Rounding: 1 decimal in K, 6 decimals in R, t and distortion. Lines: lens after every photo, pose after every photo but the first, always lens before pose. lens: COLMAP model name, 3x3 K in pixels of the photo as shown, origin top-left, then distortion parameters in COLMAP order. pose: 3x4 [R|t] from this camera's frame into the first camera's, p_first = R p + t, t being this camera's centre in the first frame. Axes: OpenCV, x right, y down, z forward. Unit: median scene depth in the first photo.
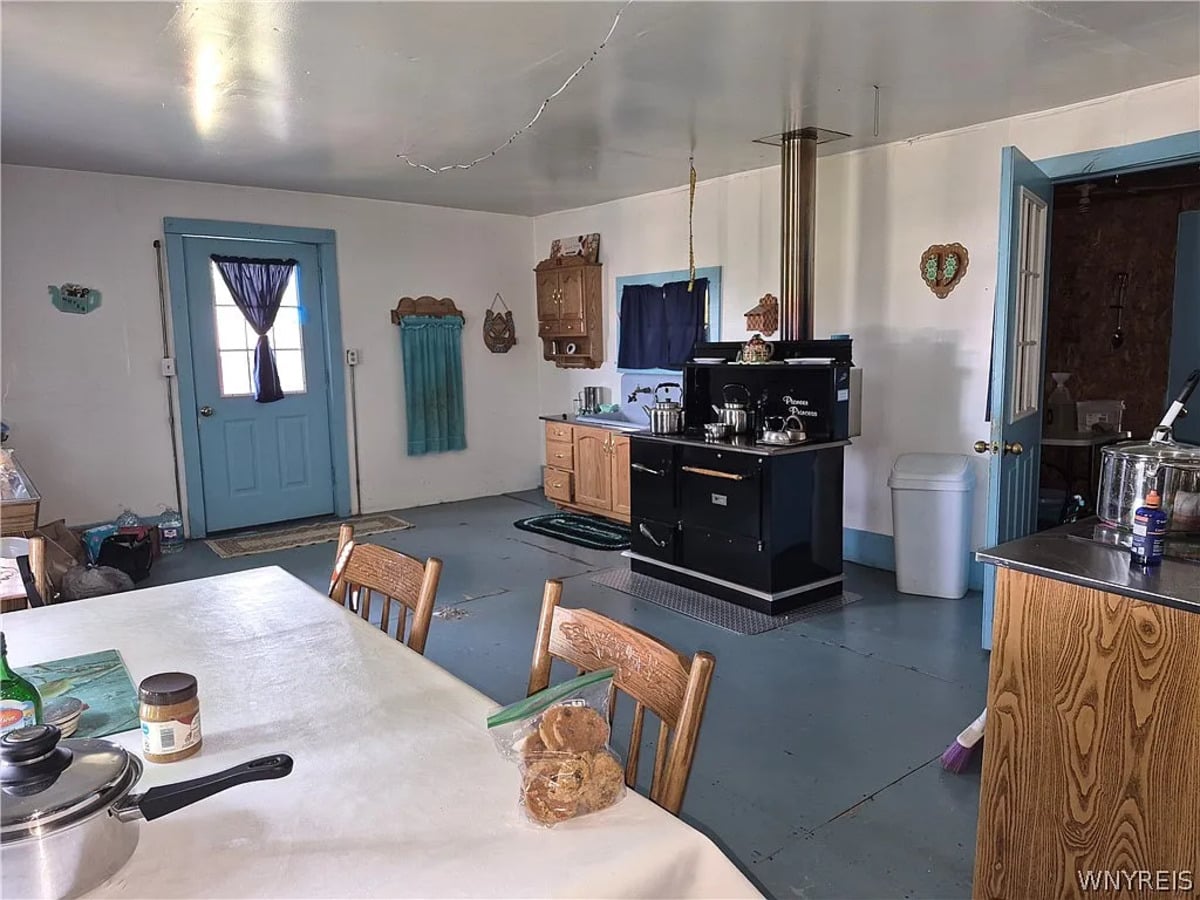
lens RADIAL K [[812.3, 0, 600.7], [0, 812.3, 452.8], [0, 0, 1]] dist [0.039535, -0.009331]
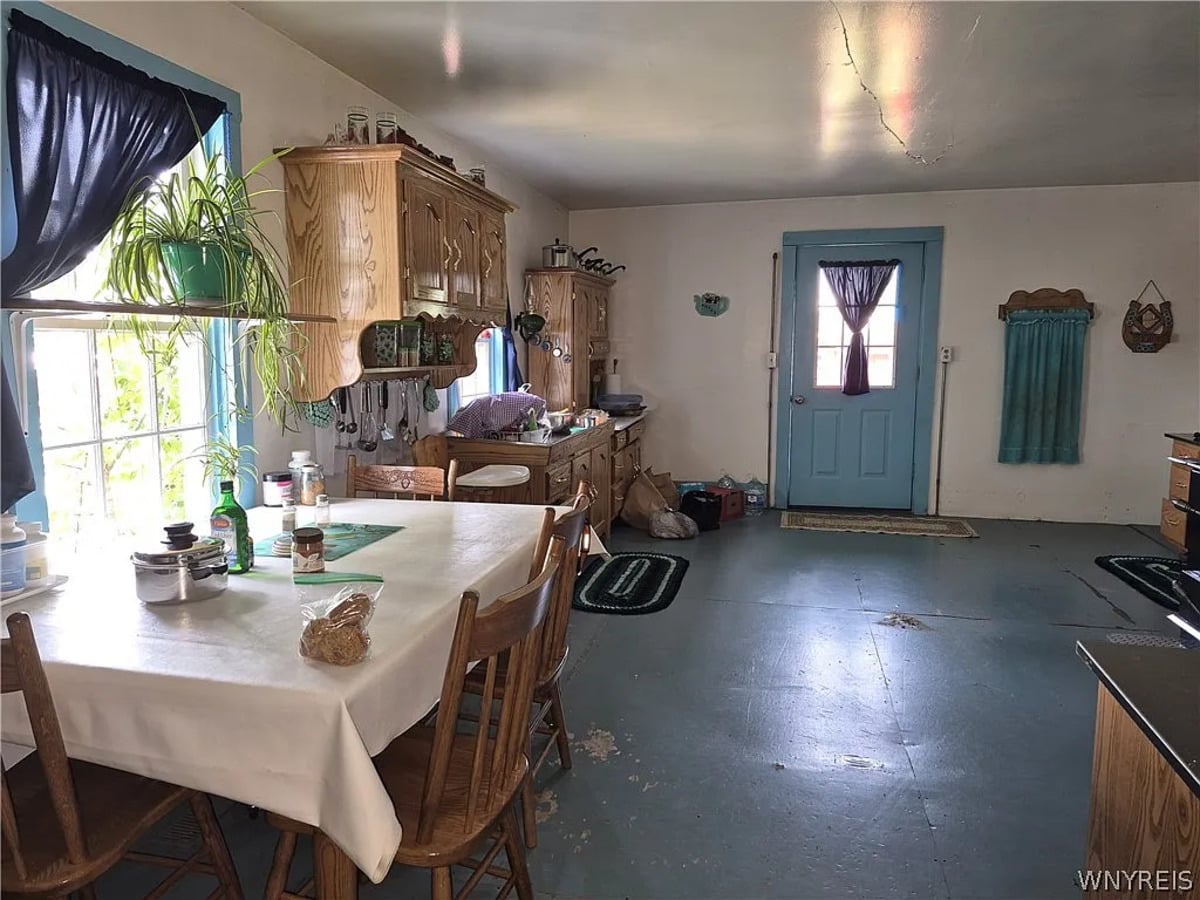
lens RADIAL K [[812.3, 0, 600.0], [0, 812.3, 443.4], [0, 0, 1]] dist [0.039535, -0.009331]
pose [[0.627500, 0.106328, -0.771322, 0.211025], [-0.113367, 0.992552, 0.044596, -0.008610], [0.770319, 0.059458, 0.634881, 0.067204]]
